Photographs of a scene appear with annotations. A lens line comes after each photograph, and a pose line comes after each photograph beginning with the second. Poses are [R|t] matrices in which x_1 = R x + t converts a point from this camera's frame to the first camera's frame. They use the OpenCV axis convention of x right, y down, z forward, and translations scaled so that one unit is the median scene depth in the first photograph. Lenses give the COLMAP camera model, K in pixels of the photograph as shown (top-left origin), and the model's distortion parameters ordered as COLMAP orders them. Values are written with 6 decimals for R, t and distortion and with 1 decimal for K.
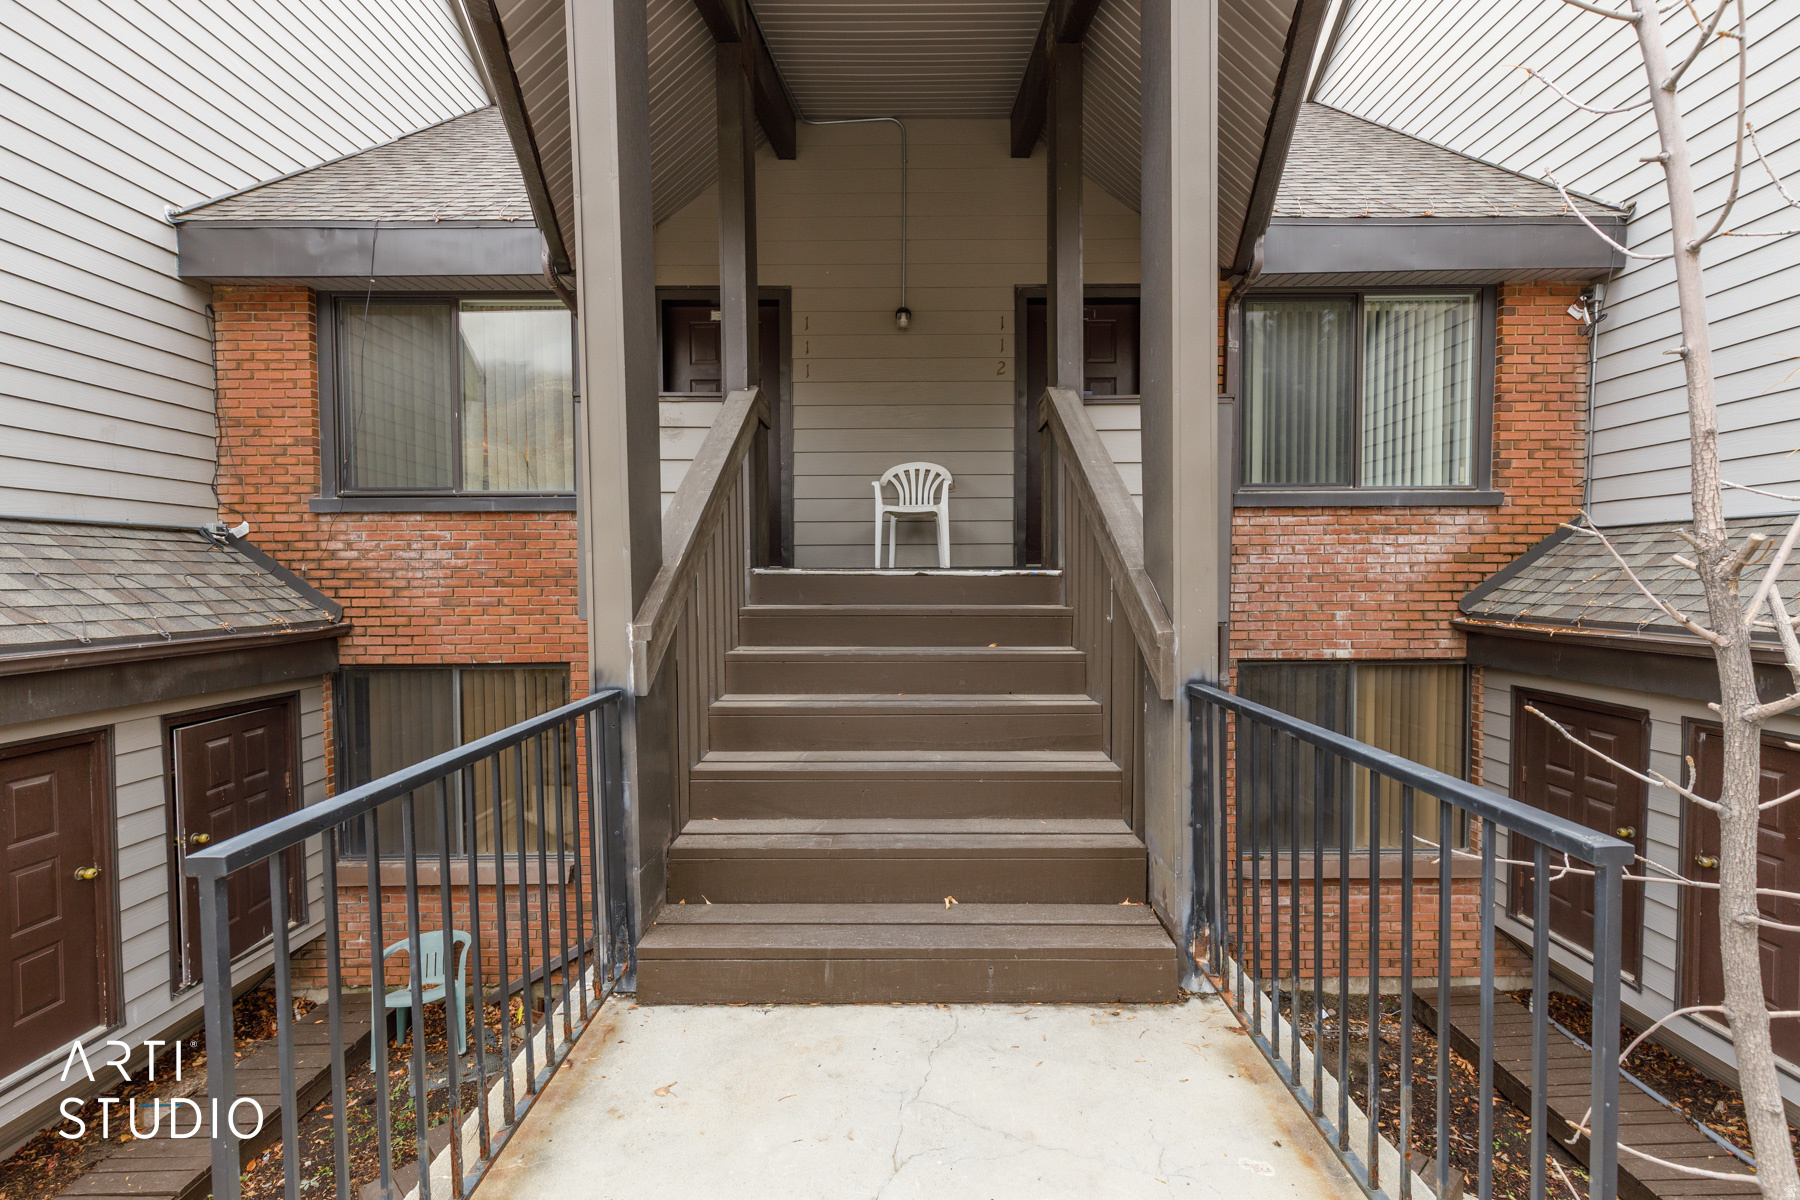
lens RADIAL K [[805.3, 0, 903.0], [0, 805.3, 604.1], [0, 0, 1]] dist [0.002397, 0.000185]
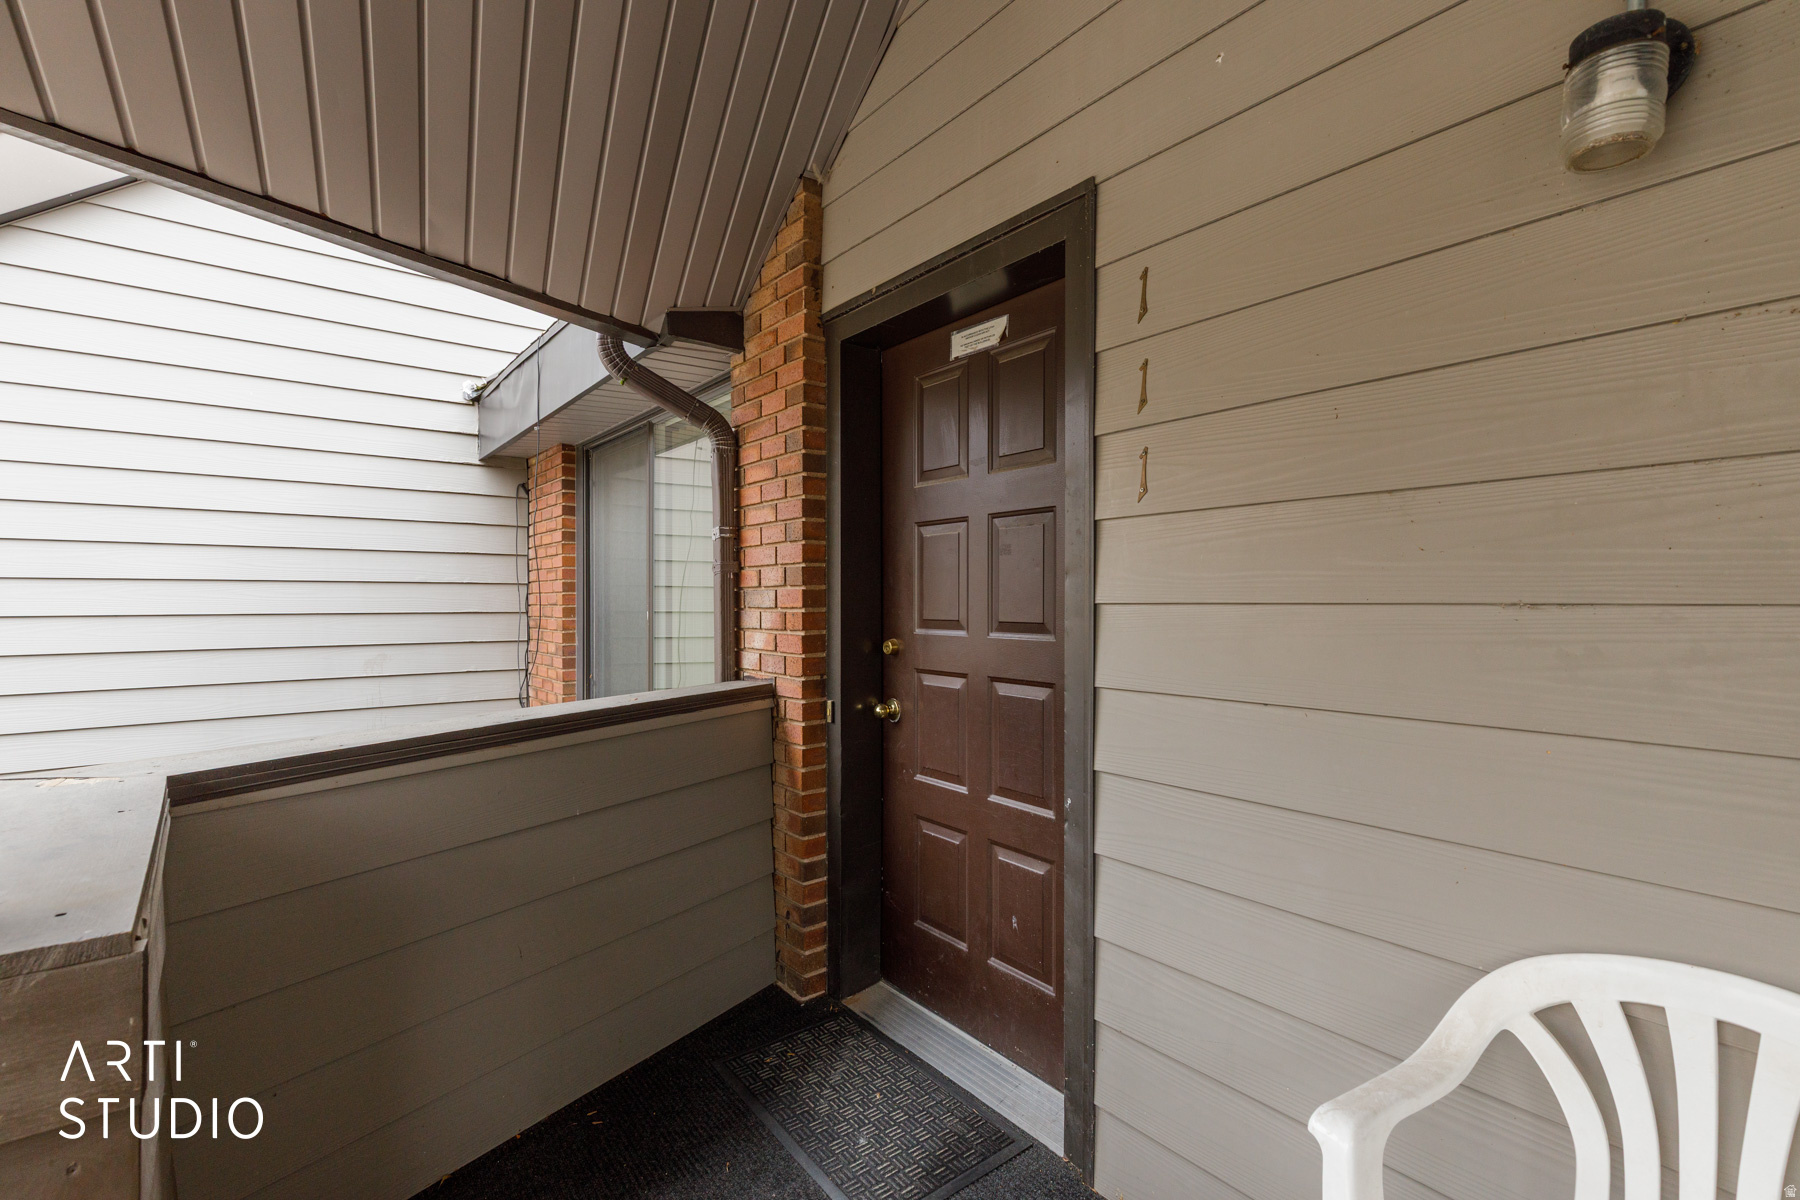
lens RADIAL K [[805.3, 0, 899.3], [0, 805.3, 603.5], [0, 0, 1]] dist [0.002397, 0.000185]
pose [[0.618028, 0.007016, -0.786125, 0.039403], [-0.029584, 0.999459, -0.014338, -0.244709], [0.785599, 0.032119, 0.617901, 0.789983]]
